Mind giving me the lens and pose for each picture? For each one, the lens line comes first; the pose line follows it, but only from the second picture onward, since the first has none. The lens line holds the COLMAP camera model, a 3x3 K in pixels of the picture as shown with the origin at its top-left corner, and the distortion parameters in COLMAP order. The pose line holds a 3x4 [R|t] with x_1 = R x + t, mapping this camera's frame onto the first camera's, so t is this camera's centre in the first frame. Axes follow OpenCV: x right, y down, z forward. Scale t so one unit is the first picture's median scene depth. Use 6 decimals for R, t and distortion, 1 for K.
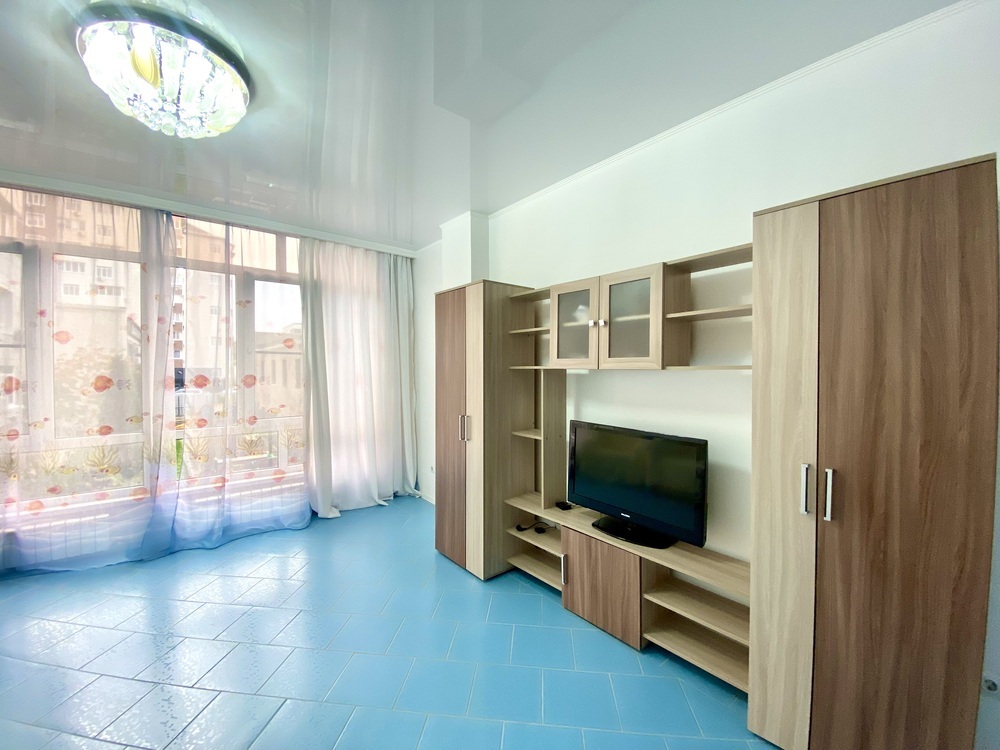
lens RADIAL K [[405.1, 0, 500.0], [0, 405.1, 375.0], [0, 0, 1]] dist [0.015624, -0.017601]
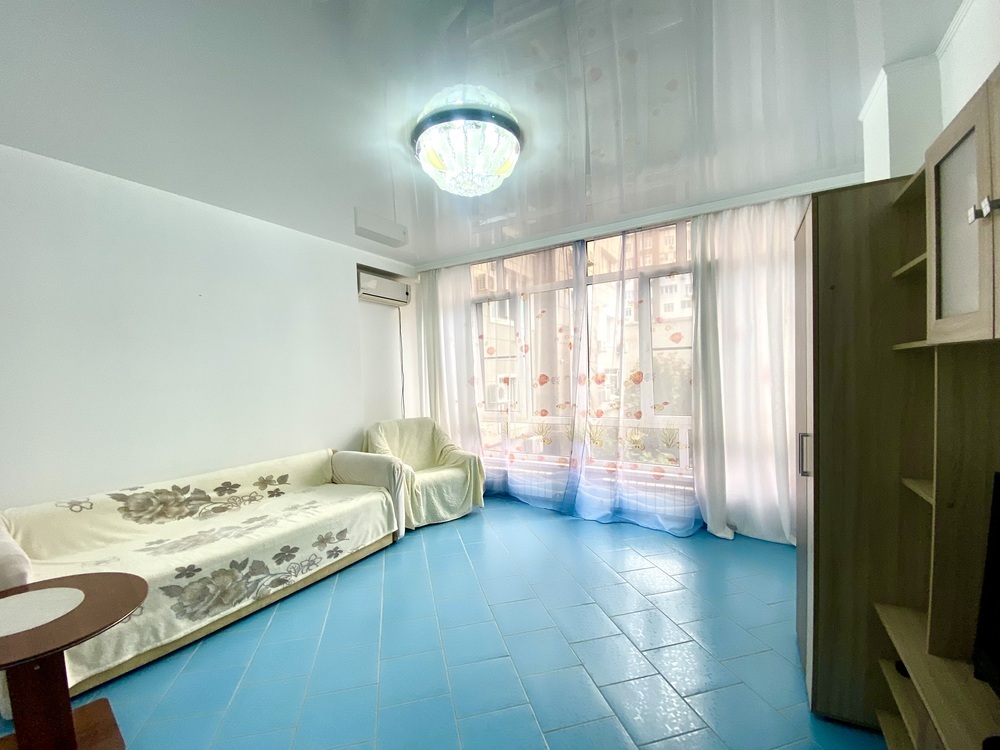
lens RADIAL K [[415.5, 0, 494.8], [0, 415.5, 387.3], [0, 0, 1]] dist [0.022366, -0.019565]
pose [[0.330666, 0.018034, -0.943576, 0.303216], [0.016296, 0.999559, 0.024814, 0.008064], [0.943607, -0.023582, 0.330226, 0.326210]]
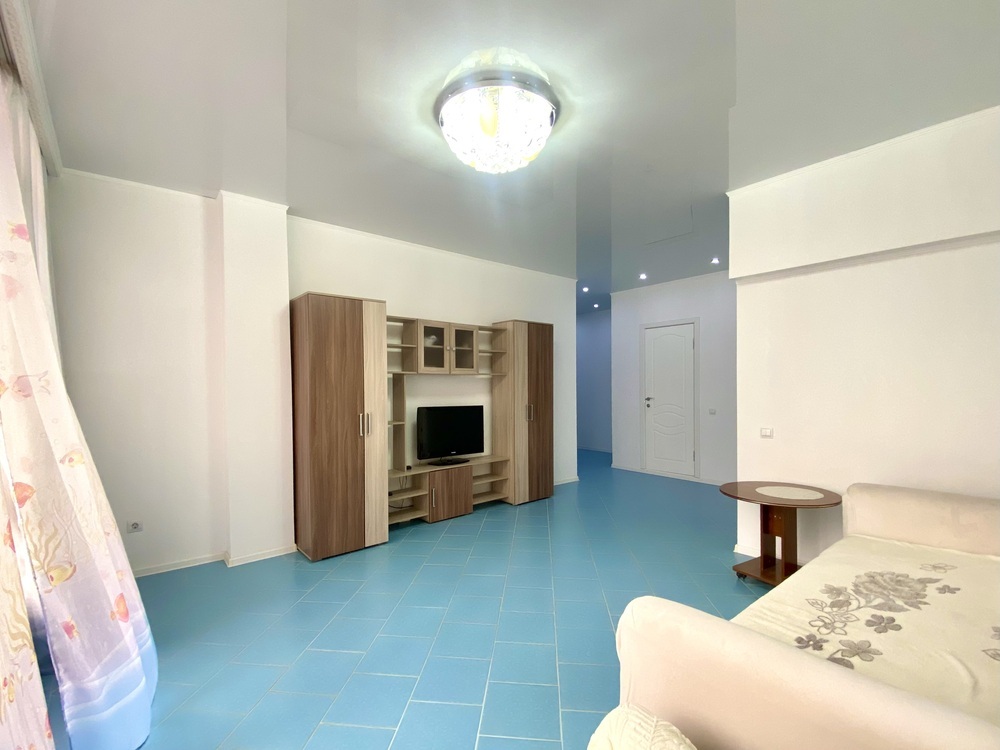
lens RADIAL K [[443.2, 0, 496.9], [0, 443.2, 392.9], [0, 0, 1]] dist [0.029115, -0.024604]
pose [[-0.004978, -0.017281, 0.999838, -1.202875], [0.026113, 0.999507, 0.017405, 0.027634], [-0.999647, 0.026196, -0.004524, 0.558950]]
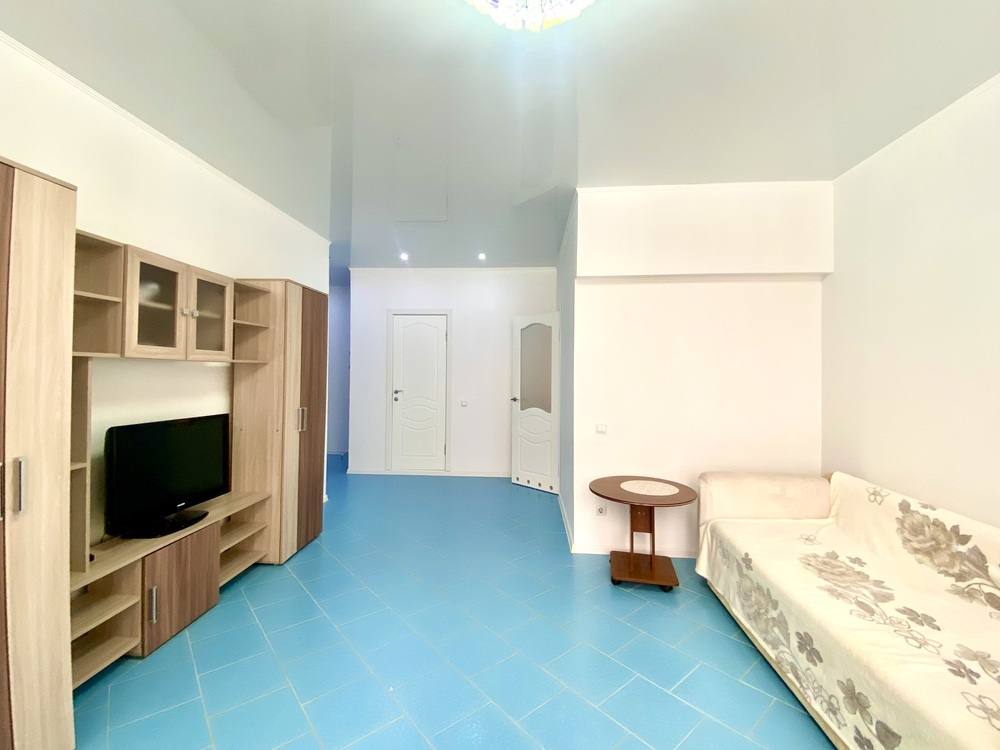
lens RADIAL K [[432.7, 0, 497.1], [0, 432.7, 369.6], [0, 0, 1]] dist [0.025041, -0.020624]
pose [[-0.720438, -0.005126, 0.693500, -0.703636], [0.001650, 0.999957, 0.009104, -0.000026], [-0.693517, 0.007703, -0.720399, 0.859672]]
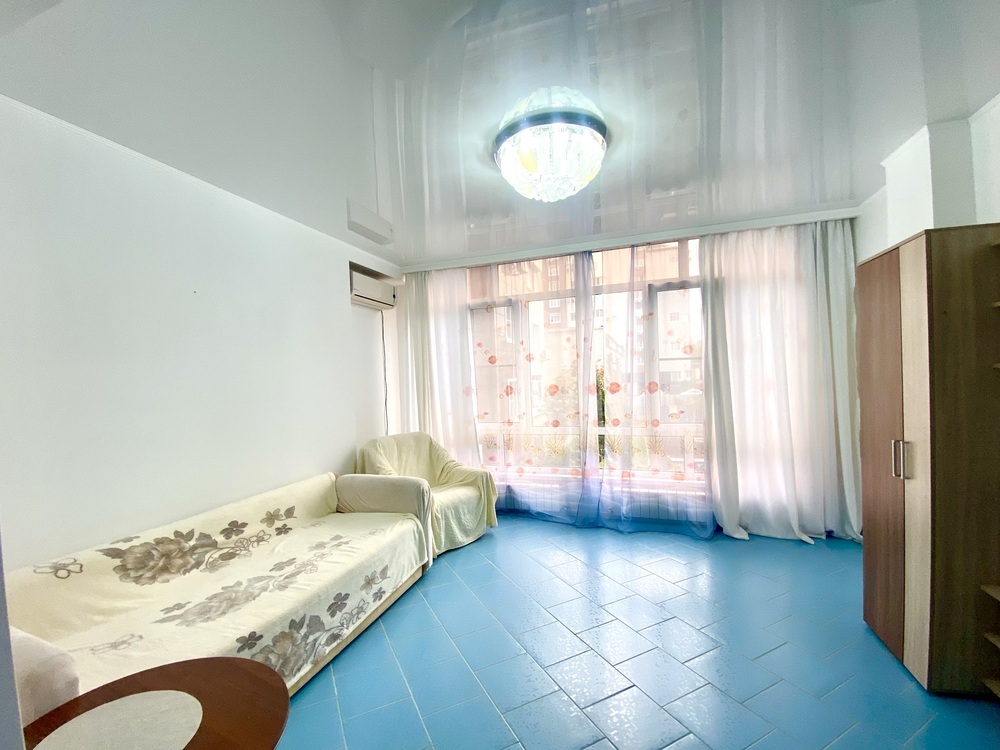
lens RADIAL K [[428.4, 0, 494.1], [0, 428.4, 381.2], [0, 0, 1]] dist [0.019715, -0.019646]
pose [[0.526845, -0.011410, -0.849885, 0.140310], [0.022175, 0.999754, 0.000324, -0.011704], [0.849672, -0.019016, 0.526968, 0.051465]]
